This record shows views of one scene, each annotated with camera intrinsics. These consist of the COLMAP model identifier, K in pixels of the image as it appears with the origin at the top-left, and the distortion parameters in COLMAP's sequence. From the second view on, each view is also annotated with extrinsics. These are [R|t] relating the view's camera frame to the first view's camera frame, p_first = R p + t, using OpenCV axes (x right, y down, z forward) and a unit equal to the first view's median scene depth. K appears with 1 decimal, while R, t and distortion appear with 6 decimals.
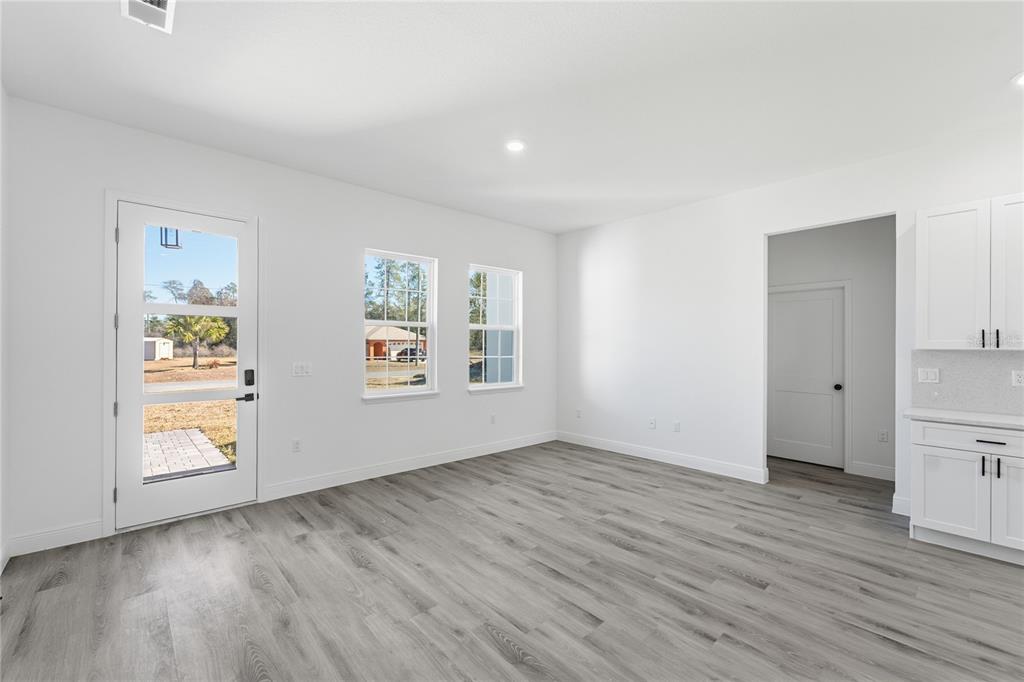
lens RADIAL K [[416.4, 0, 510.4], [0, 416.4, 345.0], [0, 0, 1]] dist [-0.011142, 0.000165]
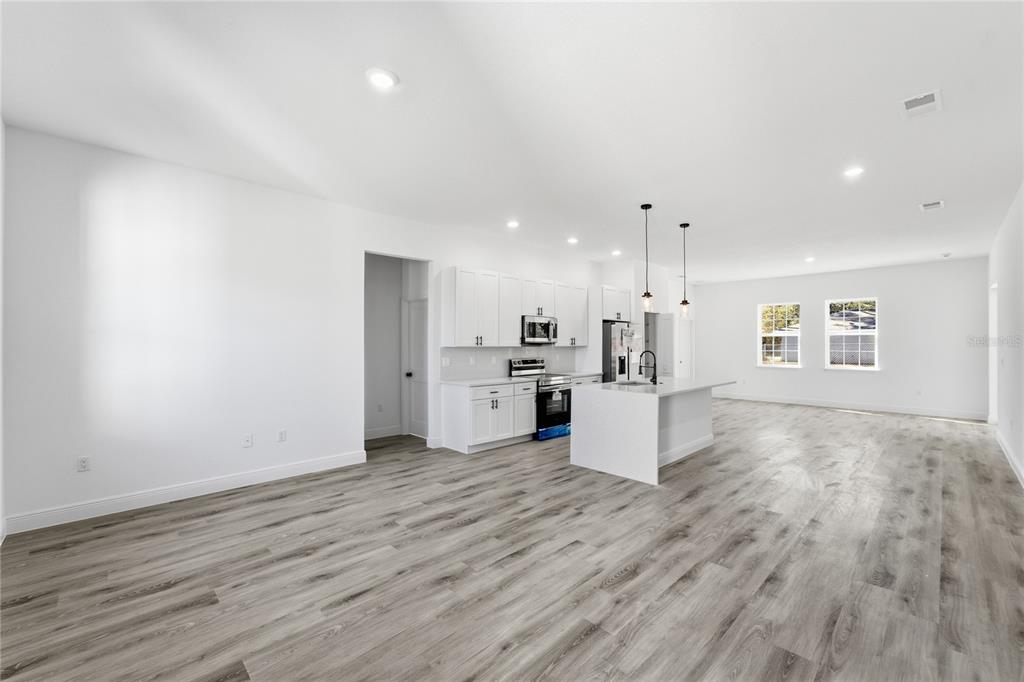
lens RADIAL K [[416.4, 0, 510.4], [0, 416.4, 345.0], [0, 0, 1]] dist [-0.011142, 0.000165]
pose [[-0.029006, 0.000752, 0.999579, -0.684087], [-0.002283, 0.999997, -0.000818, 0.003903], [-0.999577, -0.002306, -0.029004, 0.736879]]
